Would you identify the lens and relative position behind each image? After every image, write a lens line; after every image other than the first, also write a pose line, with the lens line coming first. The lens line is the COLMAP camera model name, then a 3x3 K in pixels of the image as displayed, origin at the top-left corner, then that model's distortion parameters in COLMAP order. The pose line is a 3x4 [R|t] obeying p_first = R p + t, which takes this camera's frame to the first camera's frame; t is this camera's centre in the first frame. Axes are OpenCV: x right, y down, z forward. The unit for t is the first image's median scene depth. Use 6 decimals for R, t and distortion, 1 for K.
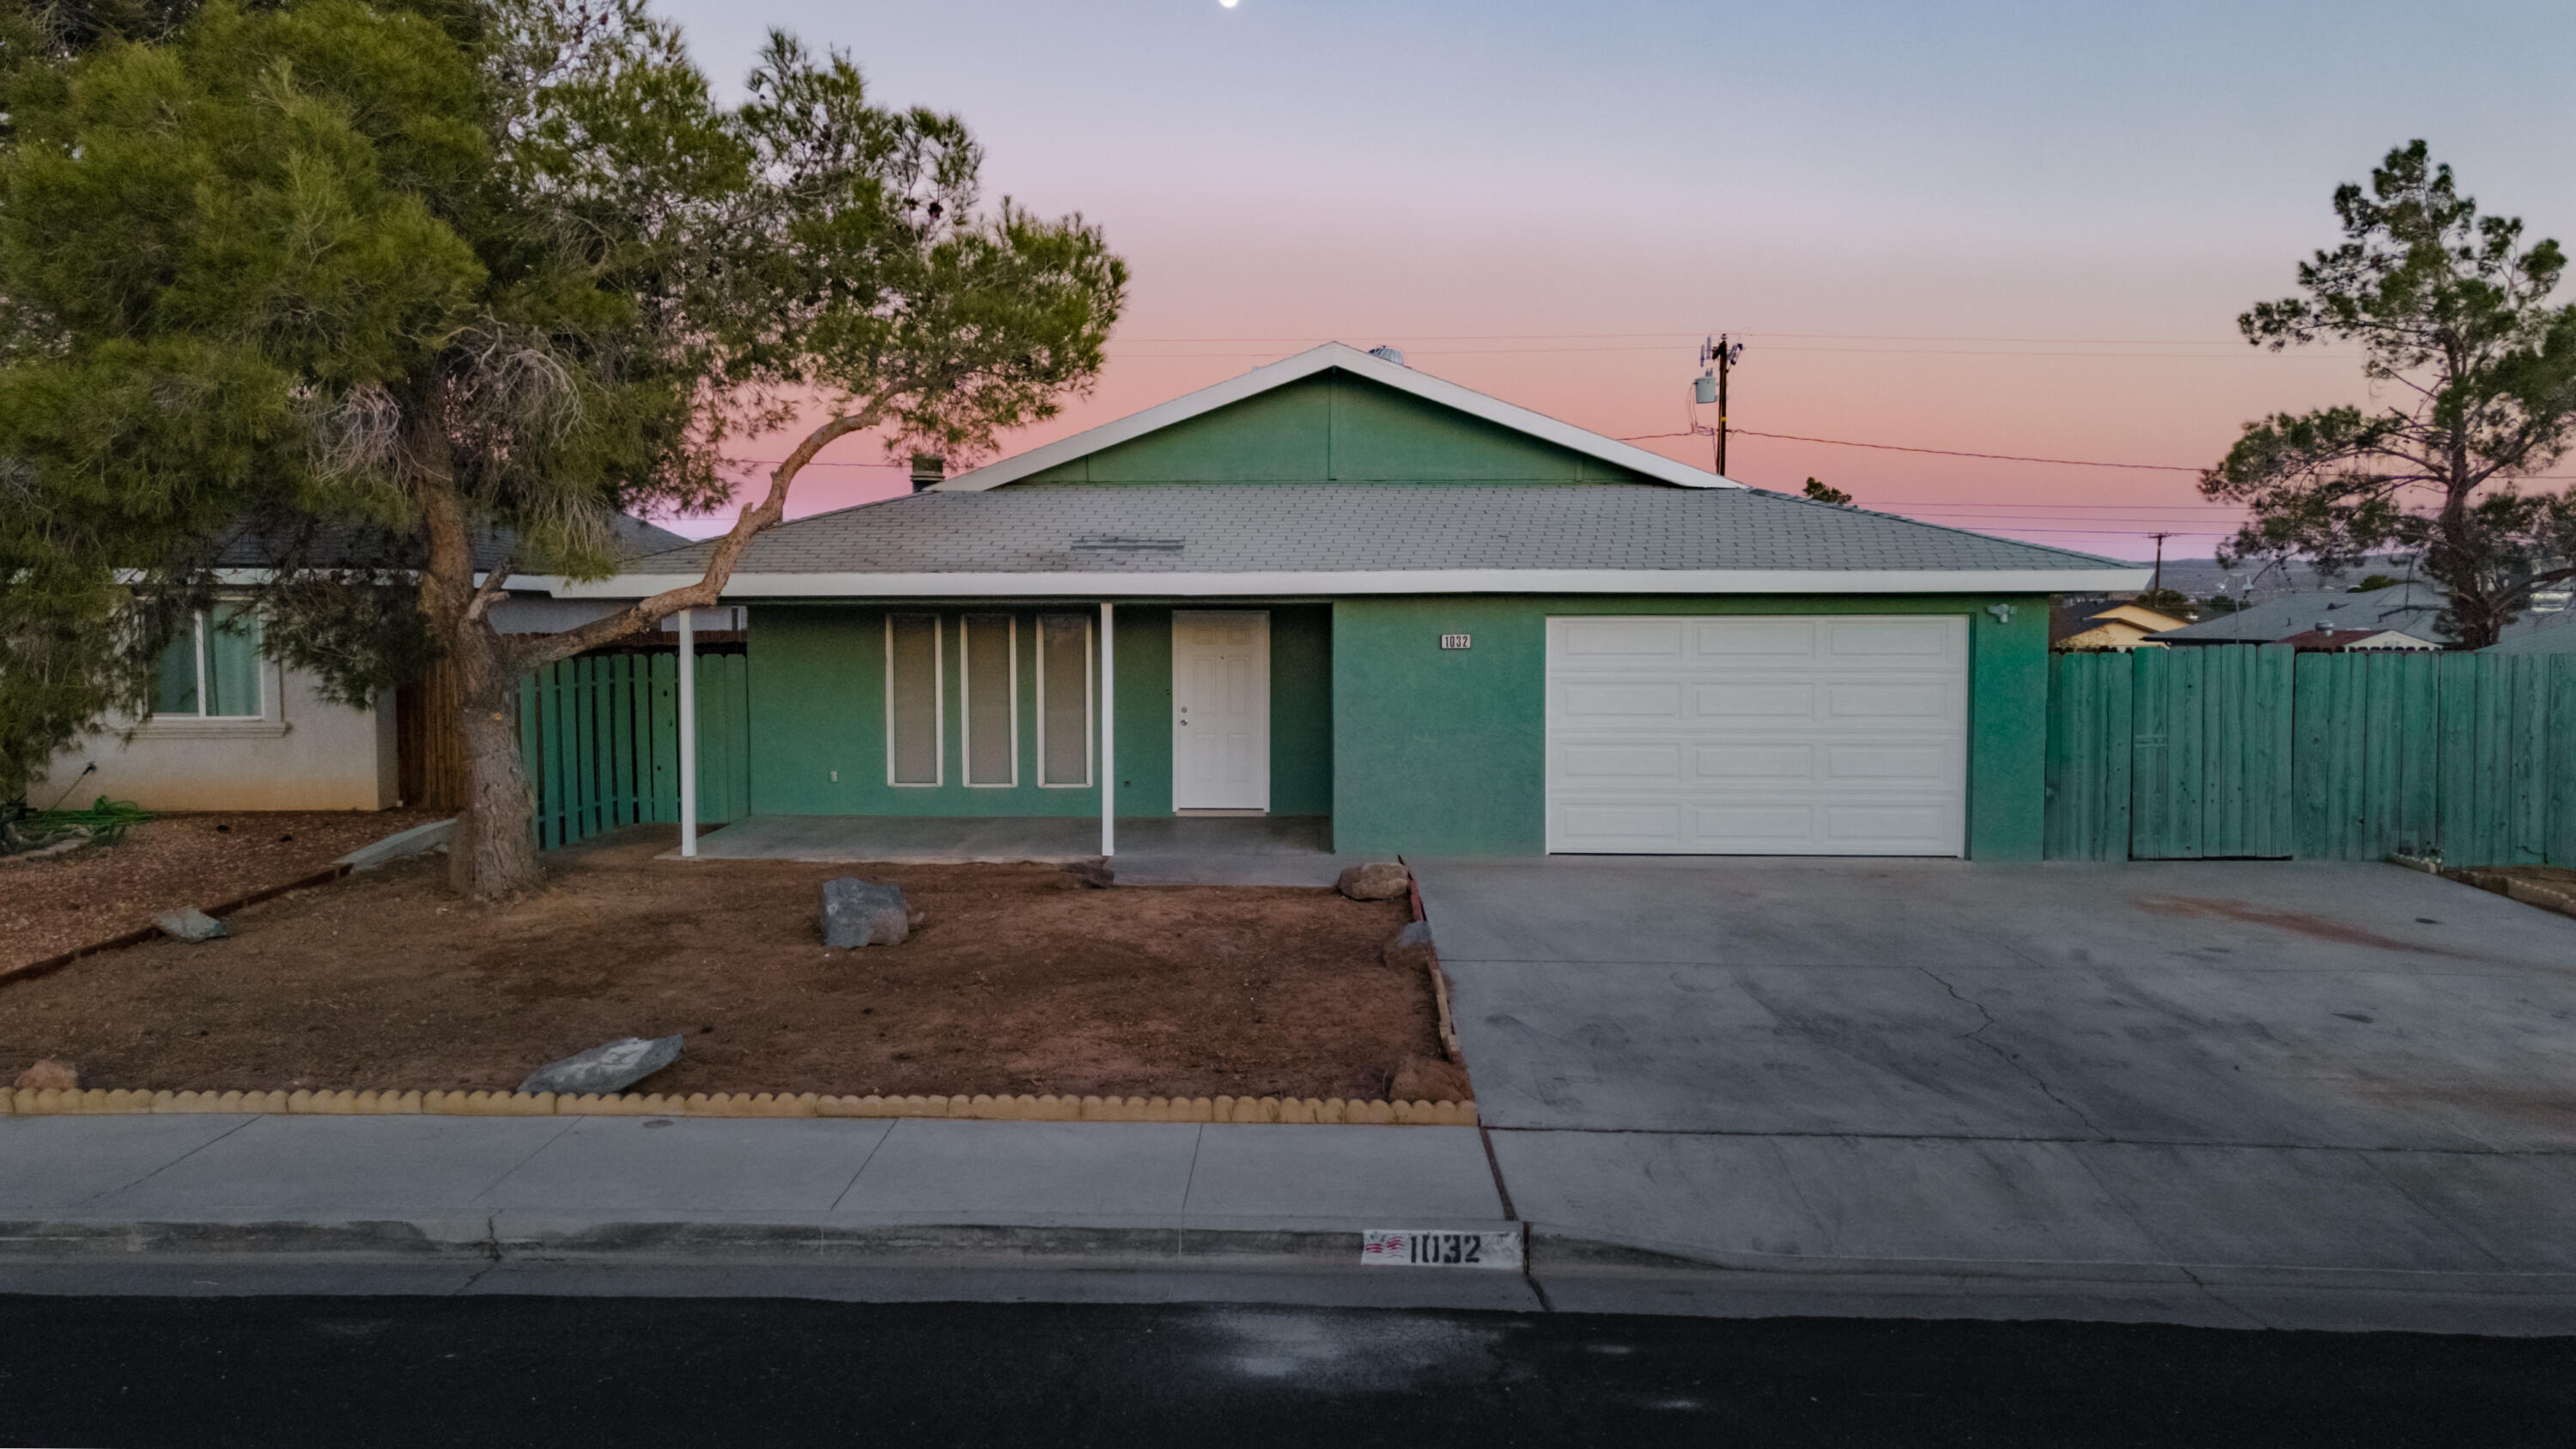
lens RADIAL K [[1904.9, 0, 1300.6], [0, 1904.9, 710.0], [0, 0, 1]] dist [0.043027, 0.009087]
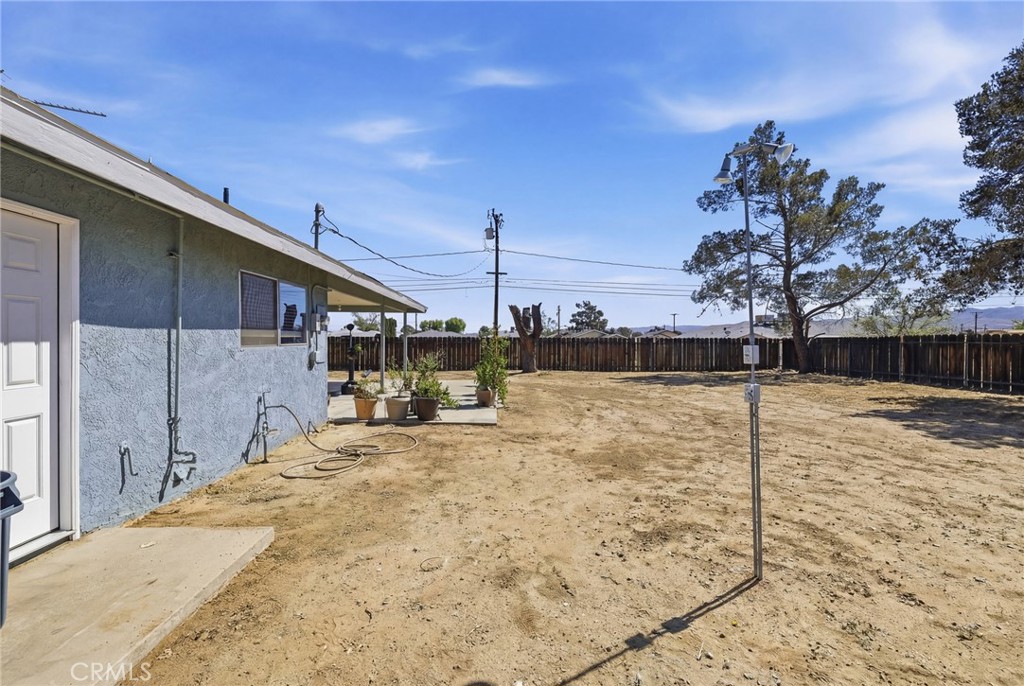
lens RADIAL K [[438.5, 0, 502.8], [0, 438.5, 342.4], [0, 0, 1]] dist [-0.002446, -0.000873]
pose [[0.999141, 0.001029, 0.041427, 0.558540], [0.000510, 0.999310, -0.037135, -0.015517], [-0.041437, 0.037125, 0.998451, 1.191851]]
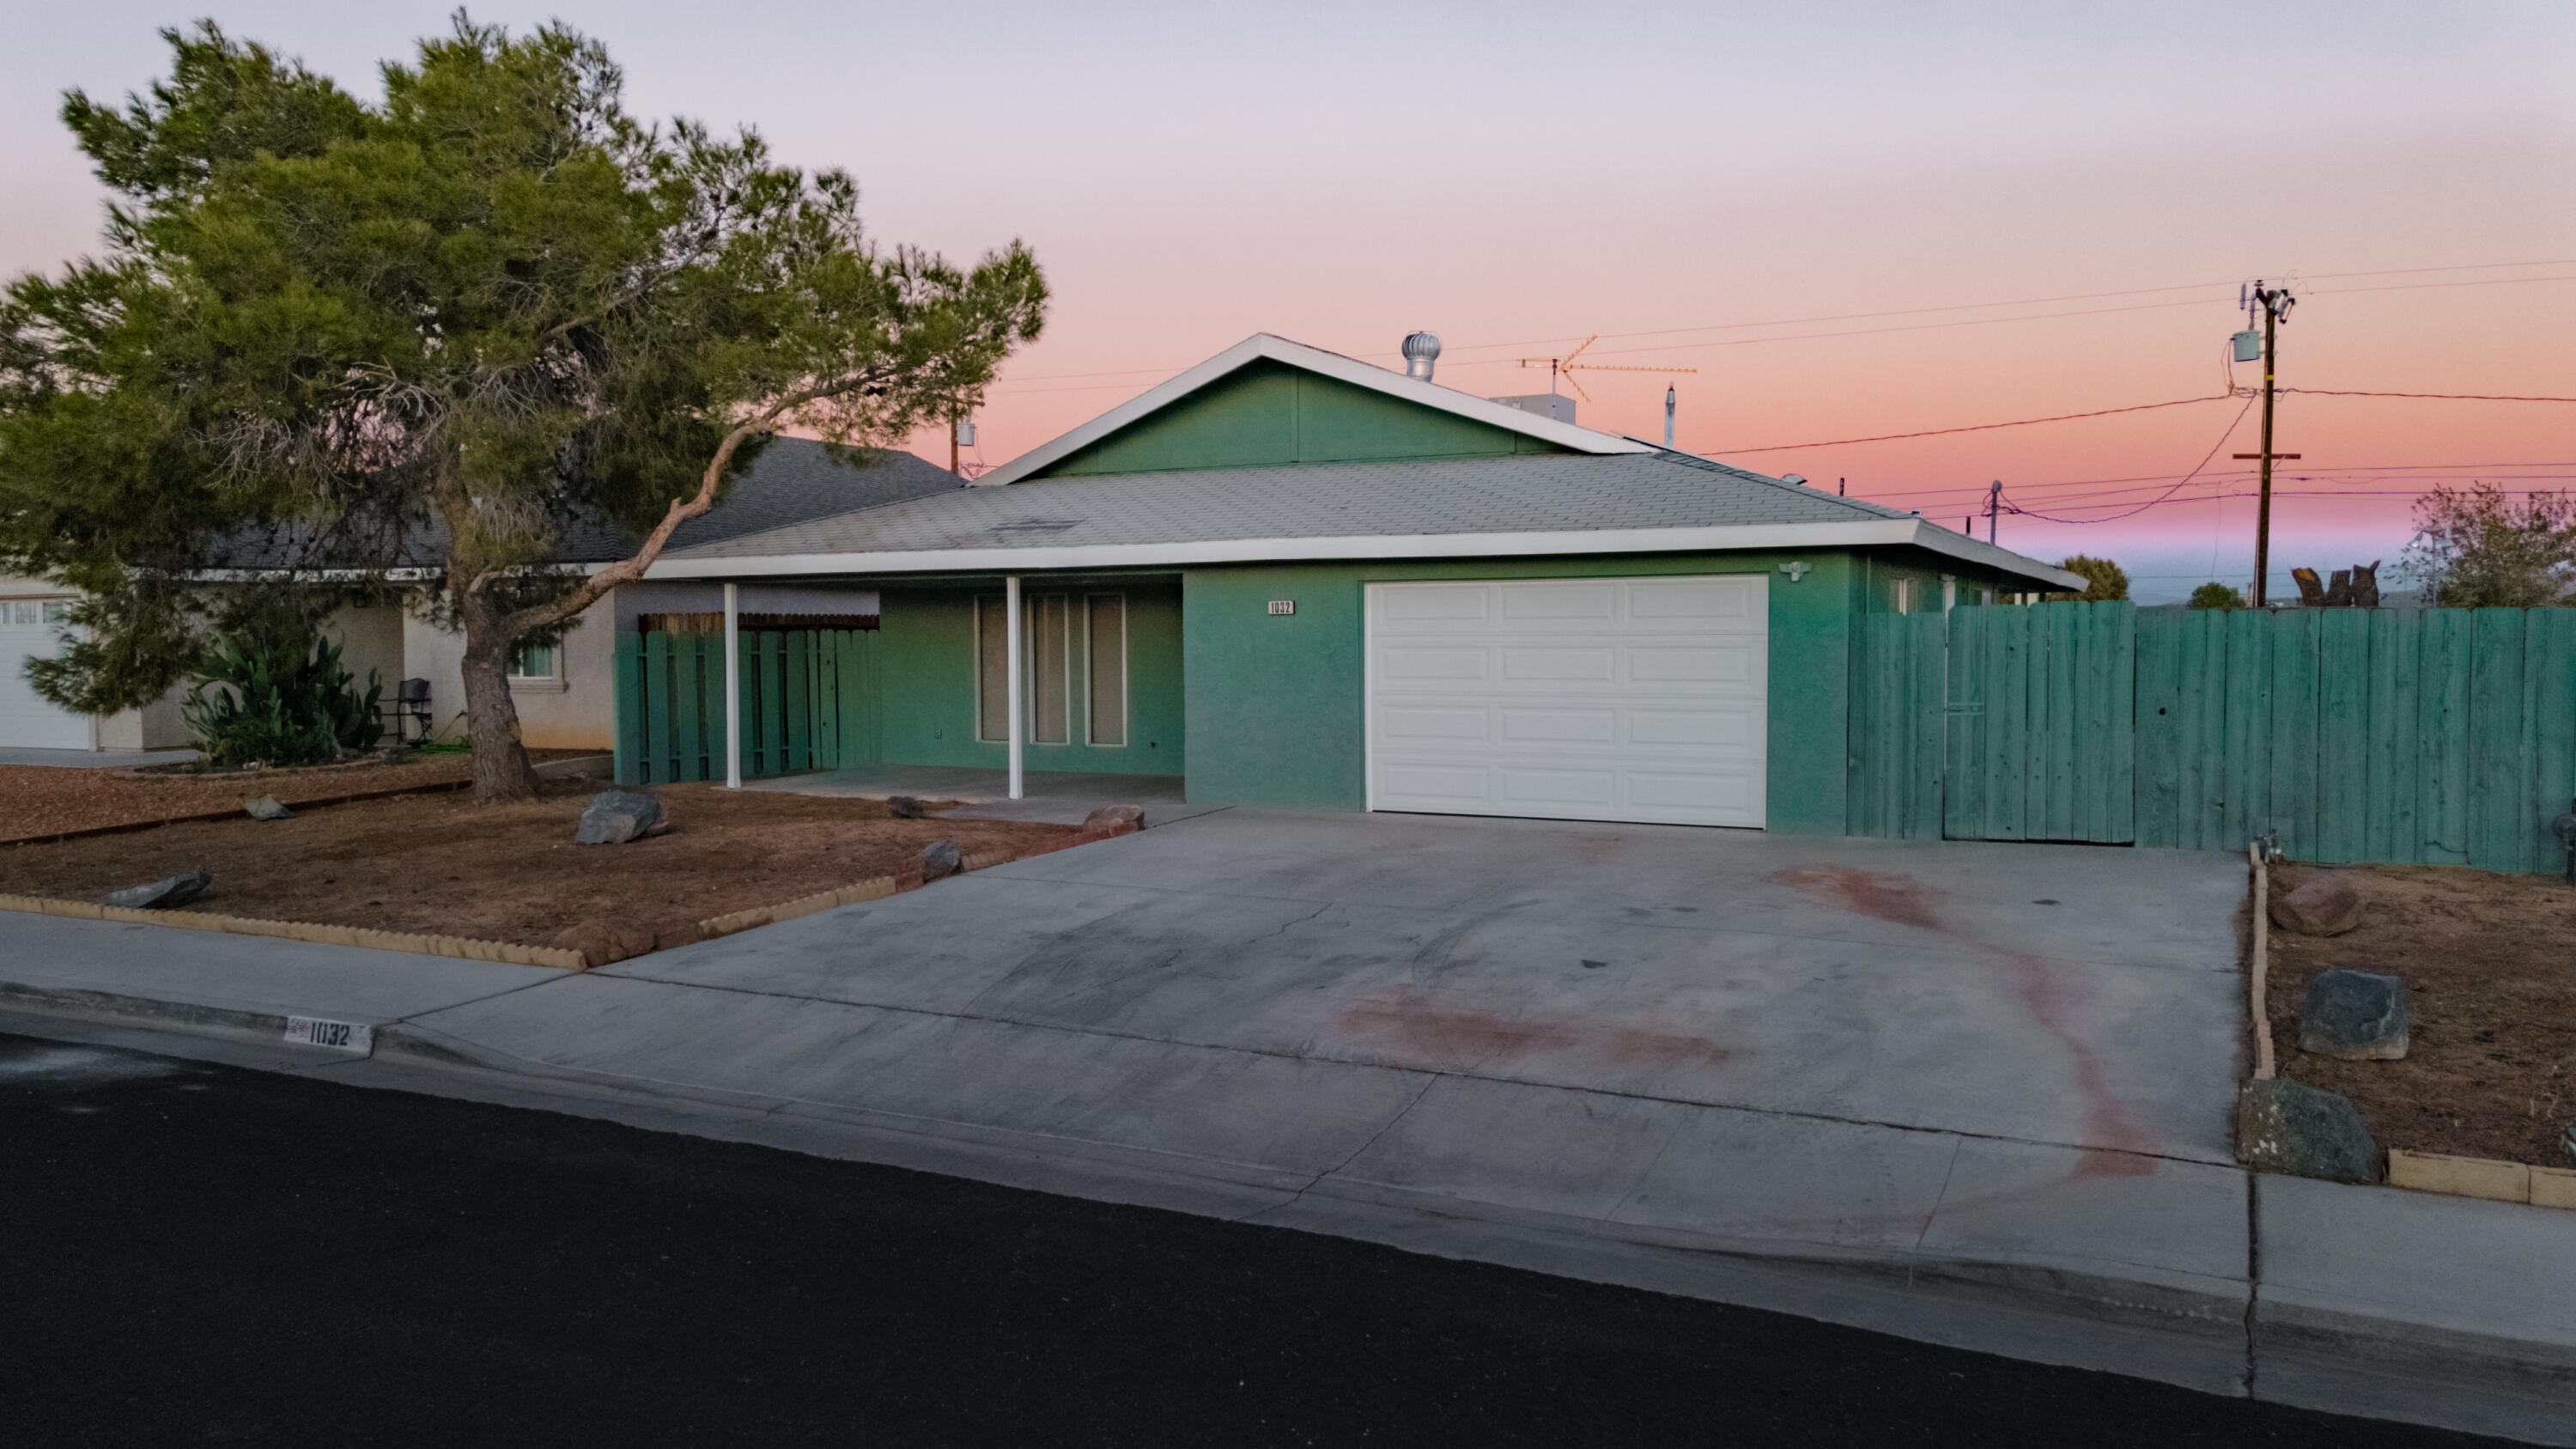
lens RADIAL K [[1904.9, 0, 1289.2], [0, 1904.9, 712.1], [0, 0, 1]] dist [0.043027, 0.009087]
pose [[0.902172, 0.014070, -0.431148, 0.543226], [-0.016298, 0.999866, -0.001473, 0.023948], [0.431069, 0.008356, 0.902280, 0.042929]]
